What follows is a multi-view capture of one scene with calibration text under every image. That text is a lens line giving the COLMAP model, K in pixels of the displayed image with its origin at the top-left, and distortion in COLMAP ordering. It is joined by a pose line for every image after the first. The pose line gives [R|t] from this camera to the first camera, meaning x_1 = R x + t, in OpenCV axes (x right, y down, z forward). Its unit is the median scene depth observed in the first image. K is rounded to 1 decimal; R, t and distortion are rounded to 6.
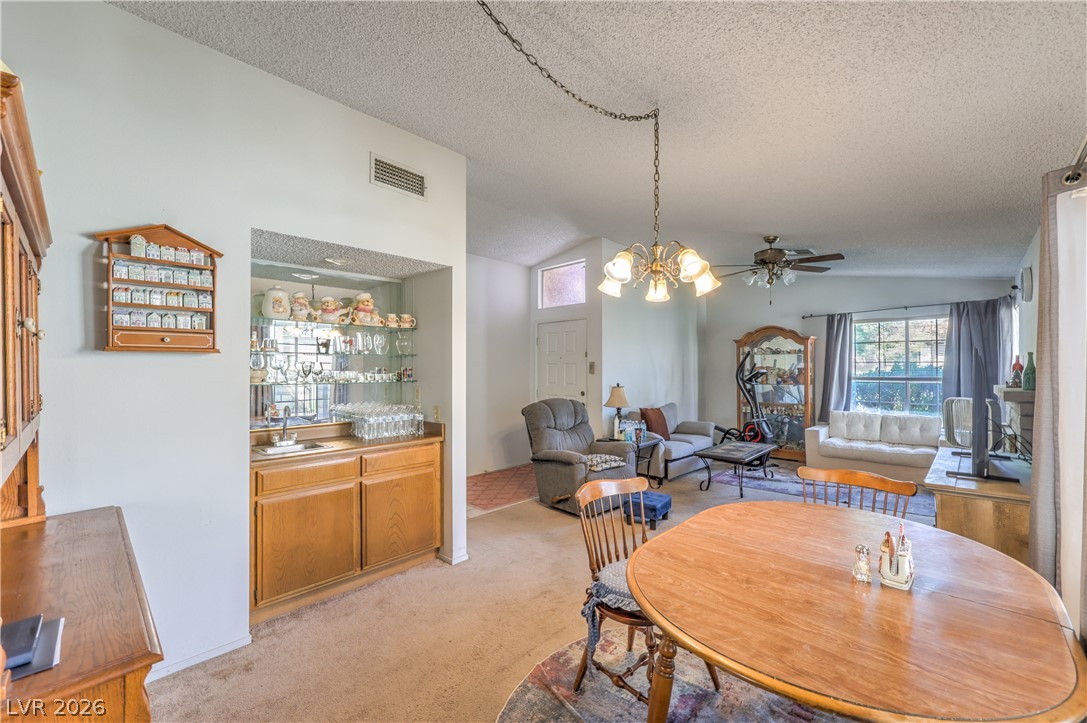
lens RADIAL K [[443.1, 0, 575.1], [0, 443.1, 374.6], [0, 0, 1]] dist [-0.001523, -0.000062]
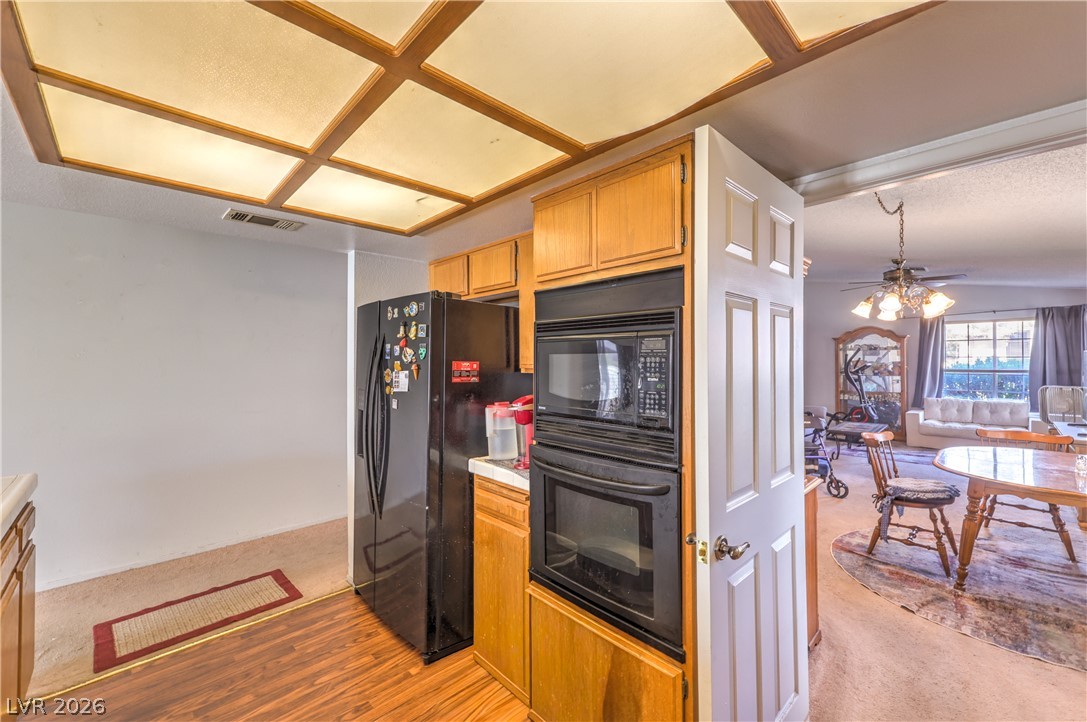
lens RADIAL K [[434.6, 0, 571.2], [0, 434.6, 363.5], [0, 0, 1]] dist [0.001280, -0.000046]
pose [[0.998801, 0.001902, -0.048924, -0.338370], [-0.002307, 0.999964, -0.008224, 0.002001], [0.048907, 0.008327, 0.998769, -0.230665]]
